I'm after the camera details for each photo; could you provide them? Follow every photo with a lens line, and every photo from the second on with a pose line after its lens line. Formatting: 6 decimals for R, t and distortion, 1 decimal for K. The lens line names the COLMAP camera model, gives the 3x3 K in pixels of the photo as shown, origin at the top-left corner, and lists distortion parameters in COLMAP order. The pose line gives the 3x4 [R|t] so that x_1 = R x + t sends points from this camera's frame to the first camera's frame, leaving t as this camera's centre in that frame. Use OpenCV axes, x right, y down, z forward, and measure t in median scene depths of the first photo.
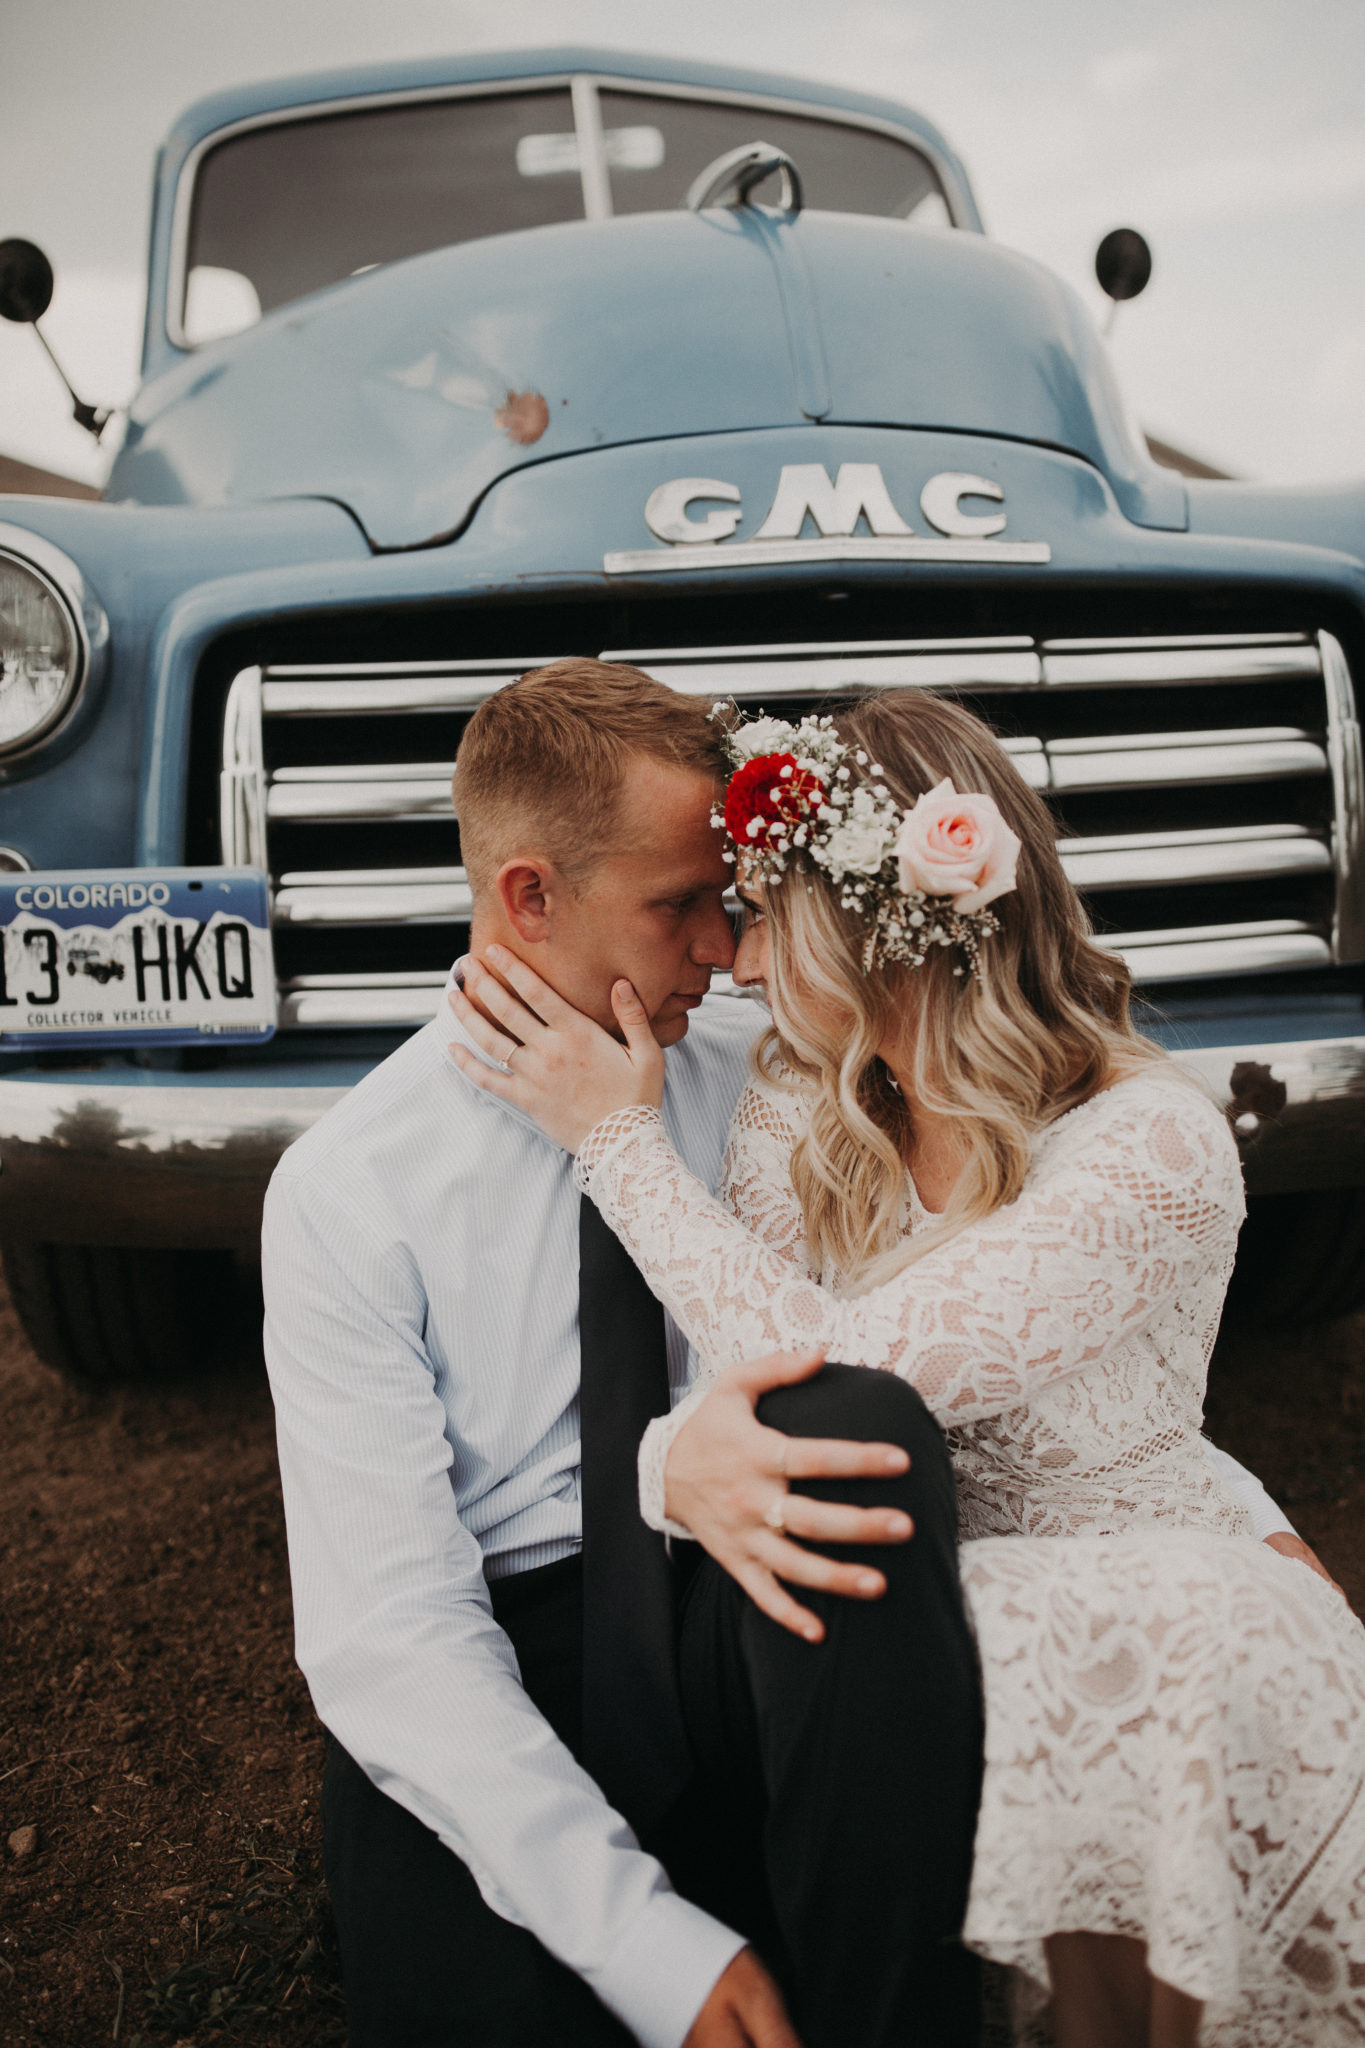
lens RADIAL K [[1927.4, 0, 682.5], [0, 1927.4, 1024.0], [0, 0, 1]] dist [-0.002804, -0.025066]
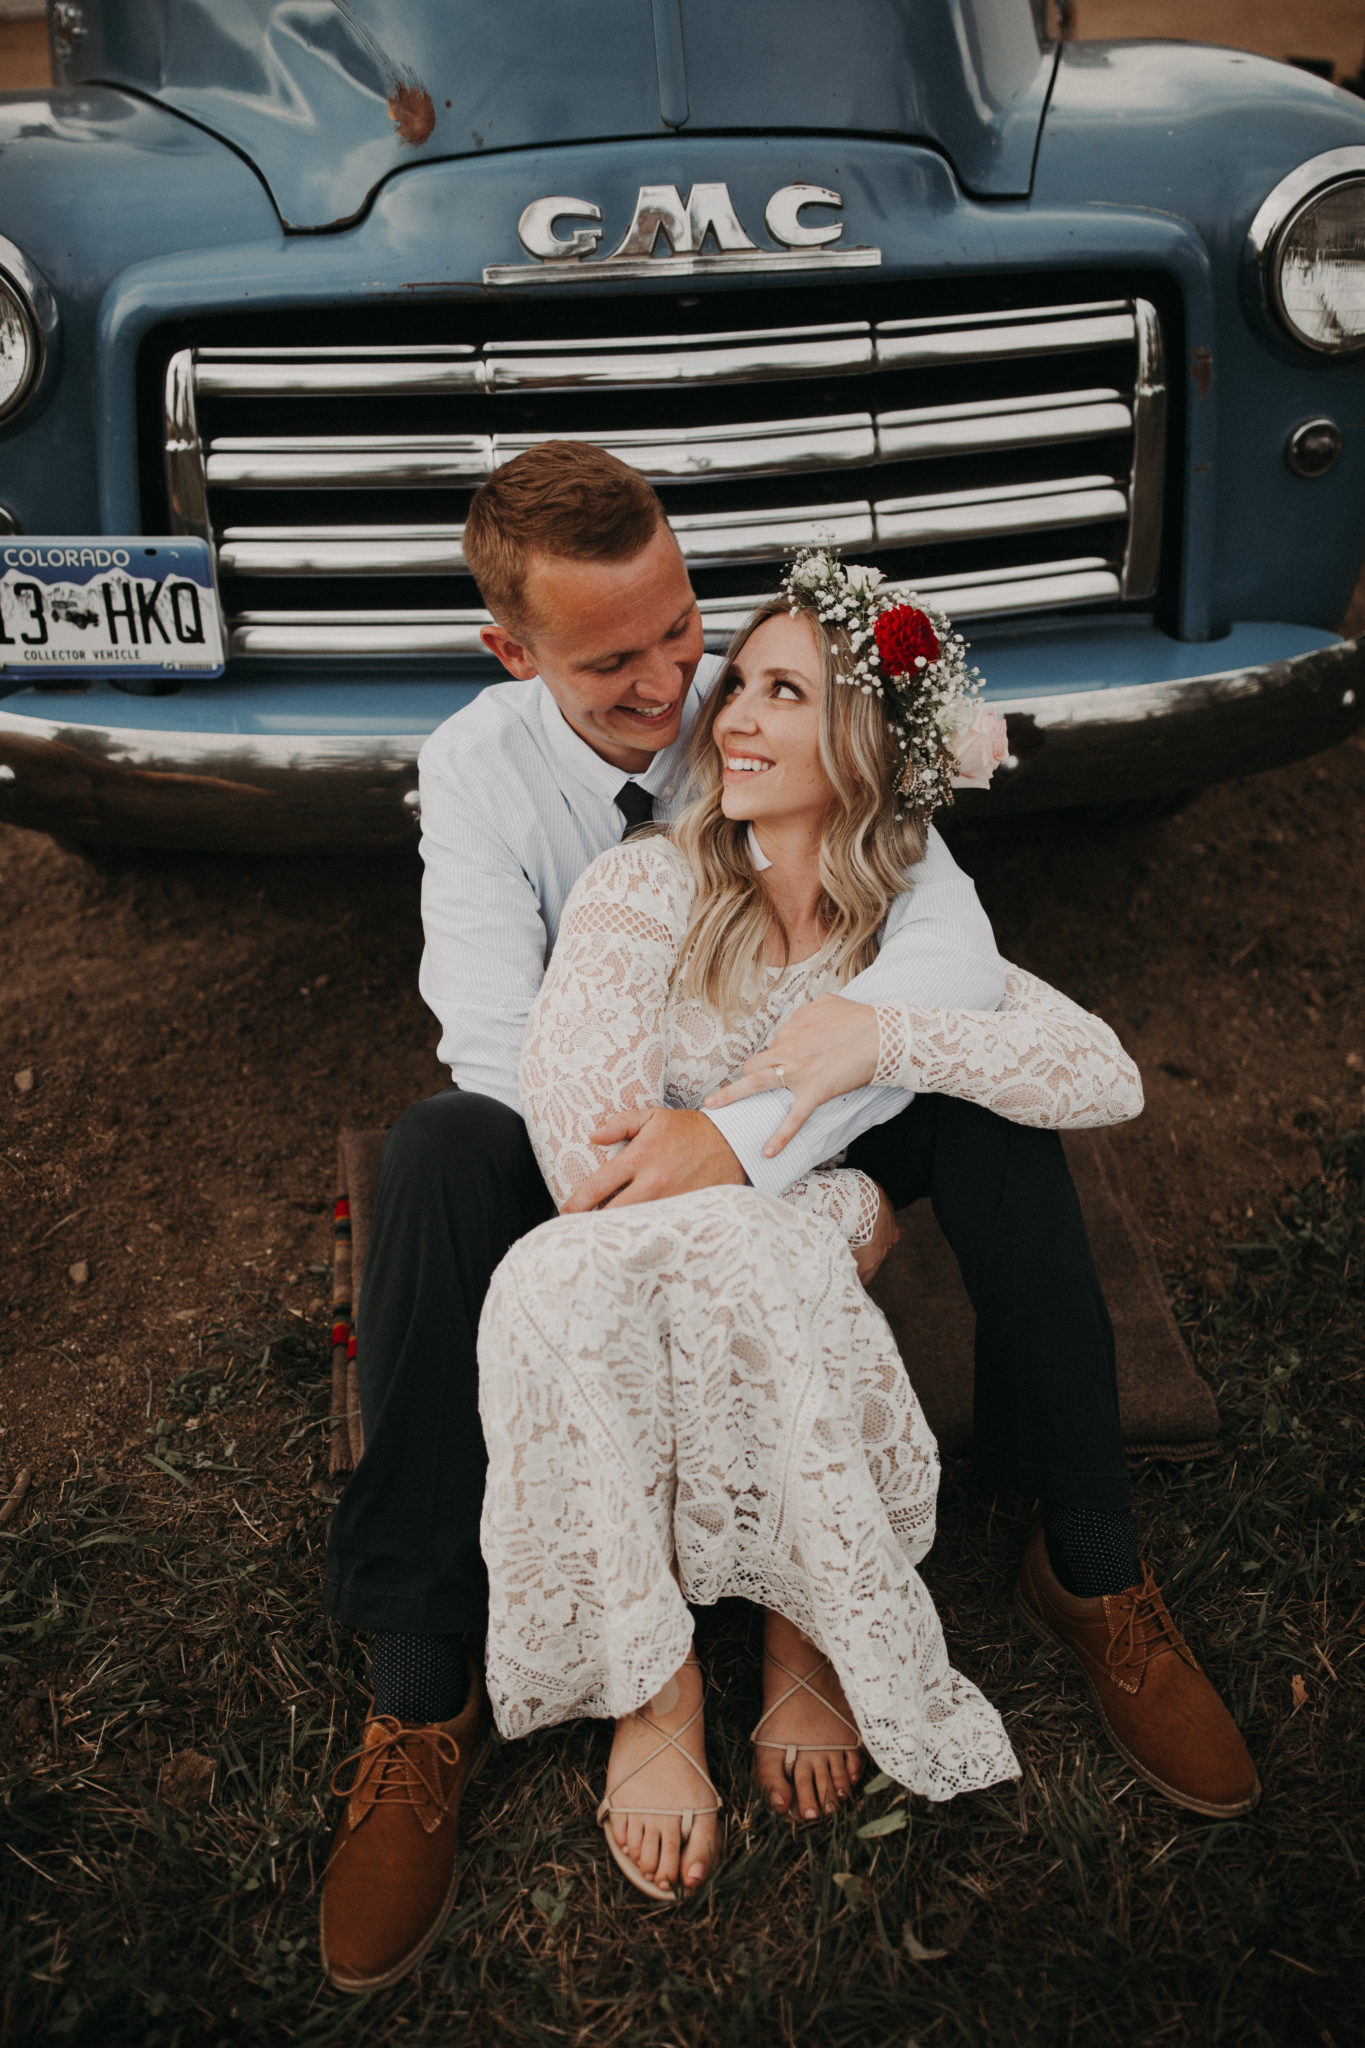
lens RADIAL K [[1853.2, 0, 630.8], [0, 1853.2, 1026.8], [0, 0, 1]] dist [0.001978, -0.000757]
pose [[0.999255, 0.028024, -0.026551, 0.087031], [-0.016251, 0.929219, 0.369172, -0.227244], [0.035017, -0.368466, 0.928982, -0.178697]]
